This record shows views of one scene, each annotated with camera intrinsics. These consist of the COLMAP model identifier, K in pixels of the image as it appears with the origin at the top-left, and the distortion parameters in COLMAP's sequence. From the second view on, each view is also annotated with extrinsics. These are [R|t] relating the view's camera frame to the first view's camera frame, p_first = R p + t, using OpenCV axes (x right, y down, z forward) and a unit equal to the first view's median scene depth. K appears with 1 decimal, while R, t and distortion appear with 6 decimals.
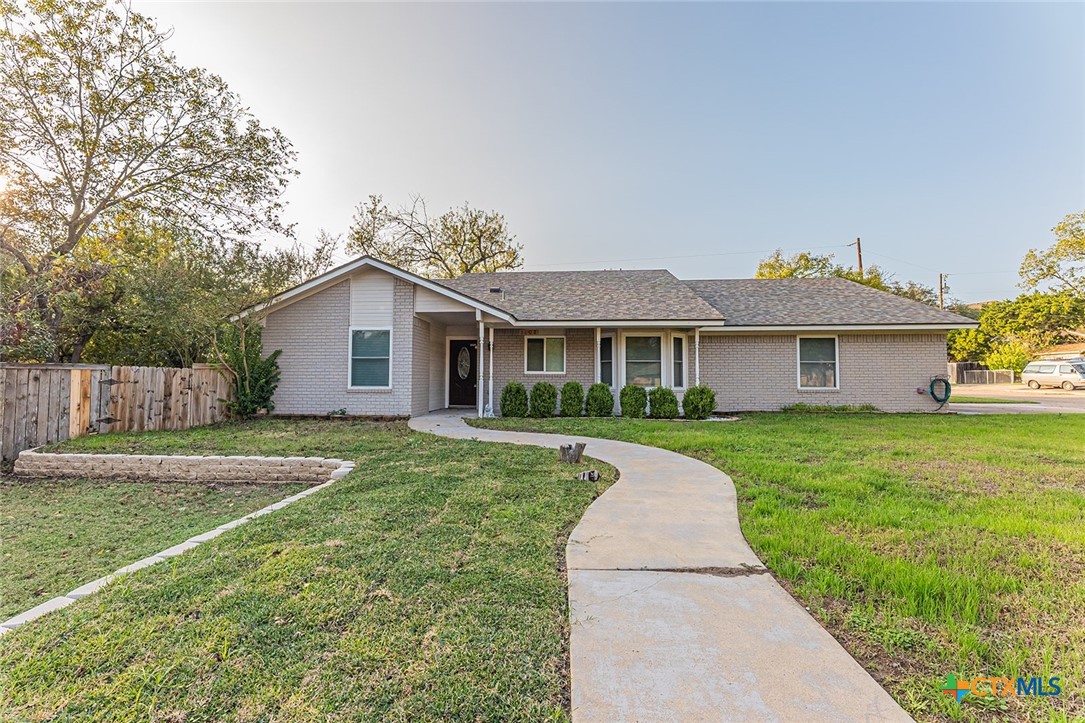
lens RADIAL K [[440.7, 0, 534.1], [0, 440.7, 356.8], [0, 0, 1]] dist [0.000751, -0.003815]
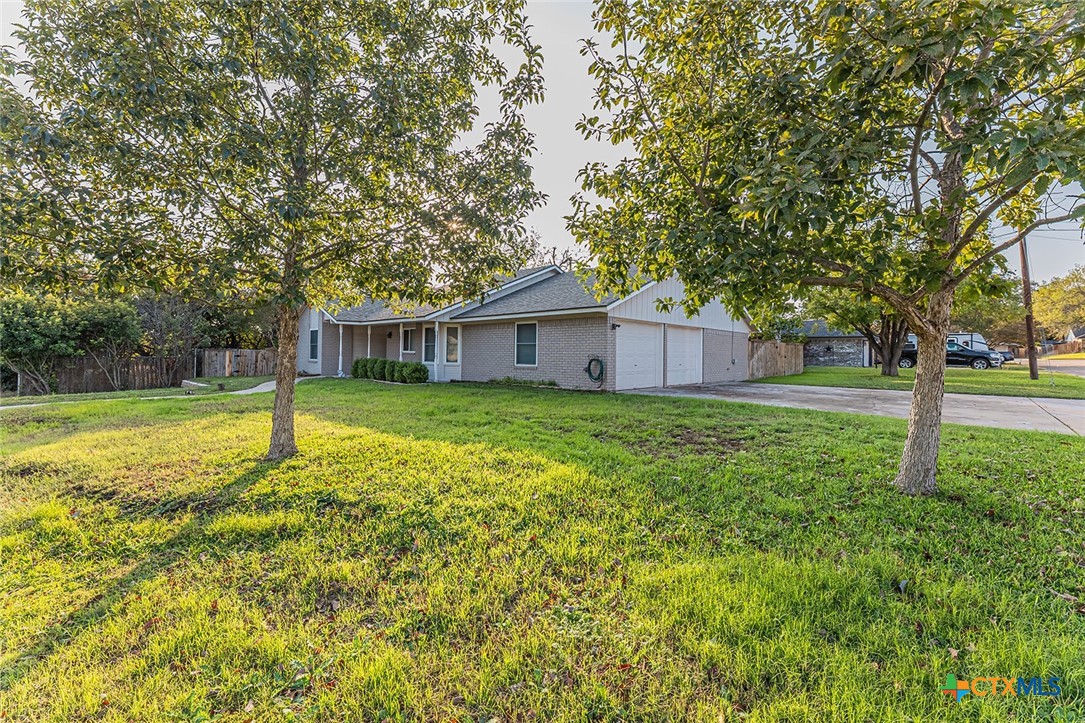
lens RADIAL K [[440.7, 0, 534.1], [0, 440.7, 356.8], [0, 0, 1]] dist [0.000751, -0.003815]
pose [[0.780974, 0.006062, -0.624534, 1.480718], [0.020371, 0.999174, 0.035173, 0.005865], [0.624231, -0.040191, 0.780205, 0.069005]]
